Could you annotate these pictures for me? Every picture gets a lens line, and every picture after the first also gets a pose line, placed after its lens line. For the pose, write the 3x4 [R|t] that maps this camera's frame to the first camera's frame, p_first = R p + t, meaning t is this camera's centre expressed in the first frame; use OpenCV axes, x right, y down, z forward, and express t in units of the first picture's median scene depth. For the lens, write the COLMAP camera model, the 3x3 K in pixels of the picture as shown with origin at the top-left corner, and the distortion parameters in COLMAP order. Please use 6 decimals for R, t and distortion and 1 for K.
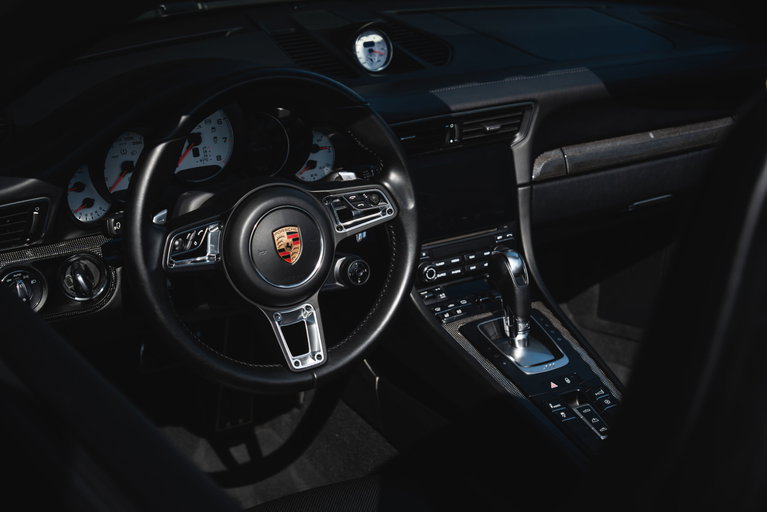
lens RADIAL K [[1367.6, 0, 383.5], [0, 1367.6, 256.0], [0, 0, 1]] dist [0.567410, 0.035929]
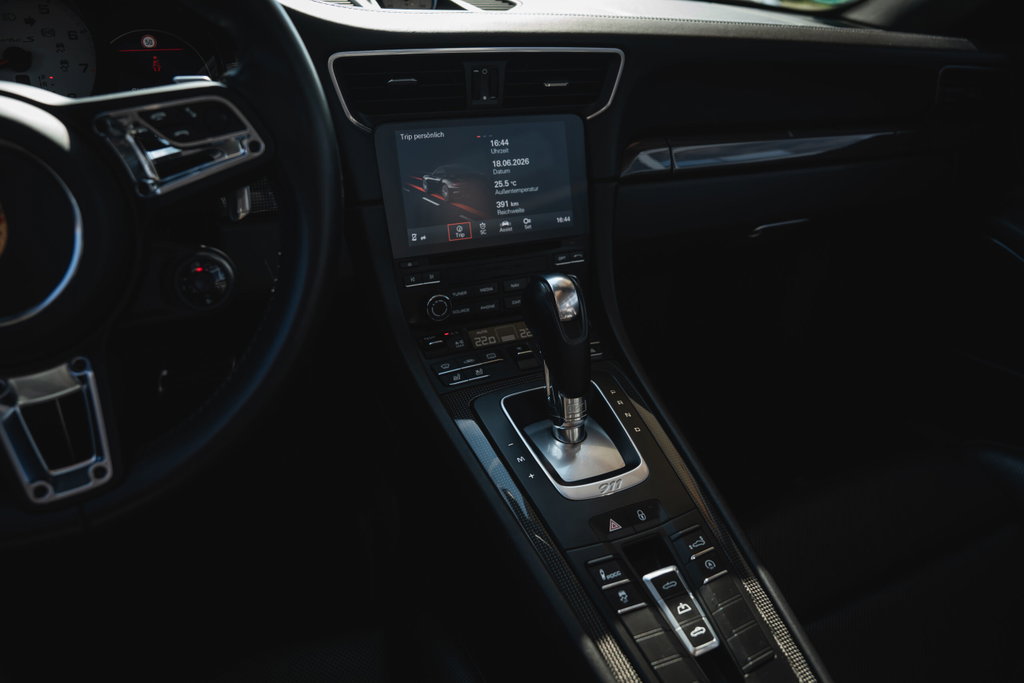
lens RADIAL K [[670.2, 0, 512.0], [0, 670.2, 341.5], [0, 0, 1]] dist [-0.030045, 0.000138]
pose [[0.992473, 0.056004, -0.108908, 0.104492], [-0.047725, 0.995873, 0.077197, 0.002878], [0.112782, -0.071419, 0.991050, 0.720941]]
